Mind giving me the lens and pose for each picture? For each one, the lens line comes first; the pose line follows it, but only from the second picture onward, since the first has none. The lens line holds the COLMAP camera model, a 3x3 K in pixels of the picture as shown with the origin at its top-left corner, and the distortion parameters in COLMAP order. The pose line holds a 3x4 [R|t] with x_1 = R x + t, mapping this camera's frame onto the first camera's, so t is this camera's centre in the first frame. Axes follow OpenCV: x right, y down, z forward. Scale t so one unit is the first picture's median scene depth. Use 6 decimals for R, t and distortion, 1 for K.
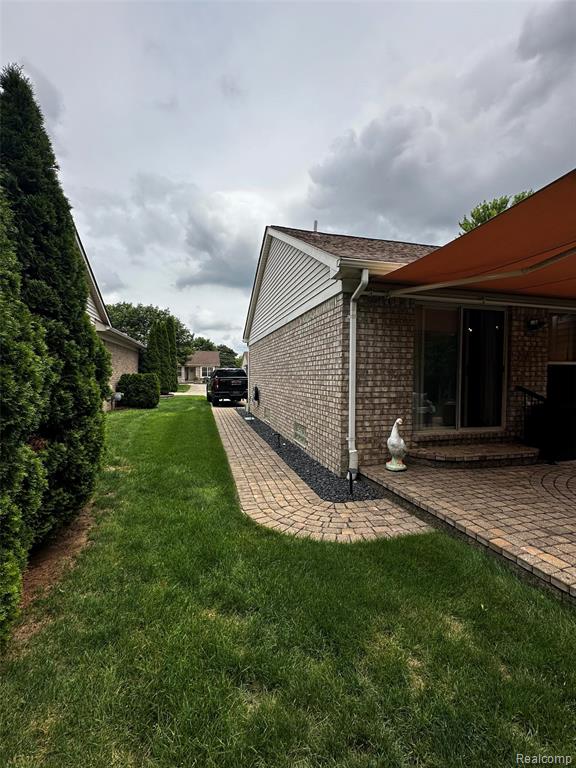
lens RADIAL K [[328.3, 0, 287.1], [0, 328.3, 378.8], [0, 0, 1]] dist [-0.002354, 0.000530]
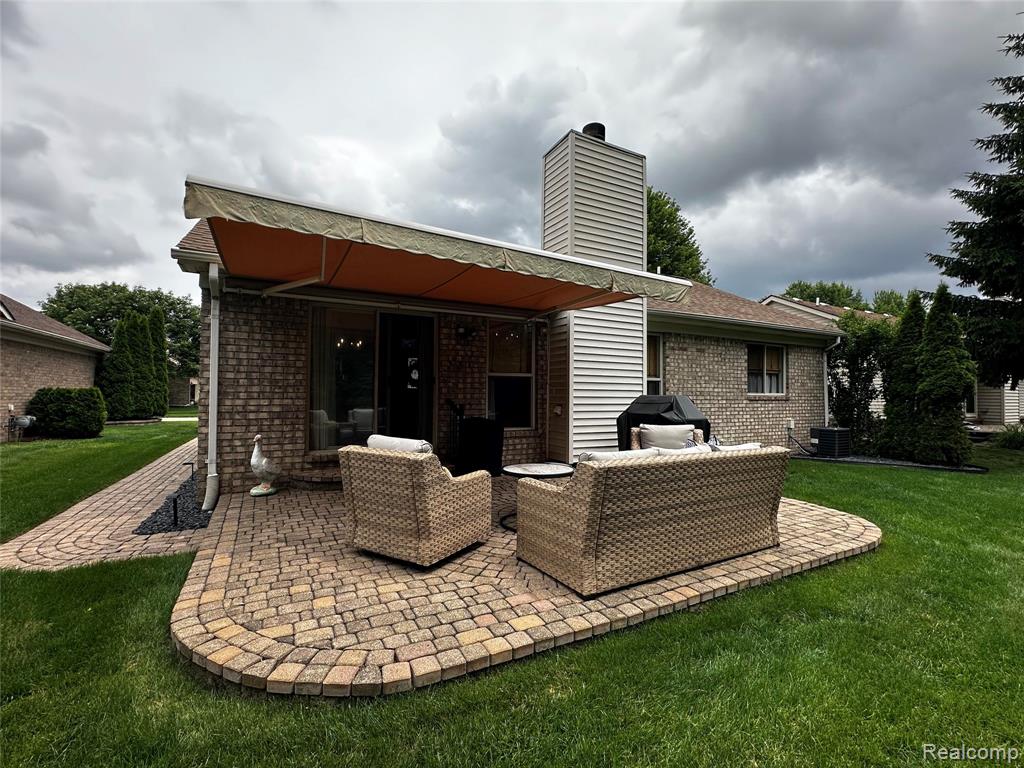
lens RADIAL K [[437.7, 0, 512.4], [0, 437.7, 386.9], [0, 0, 1]] dist [-0.002354, 0.000530]
pose [[0.974292, 0.002612, 0.225272, 0.599045], [0.003332, 0.999656, -0.026001, 0.020872], [-0.225263, 0.026083, 0.973949, -0.233953]]
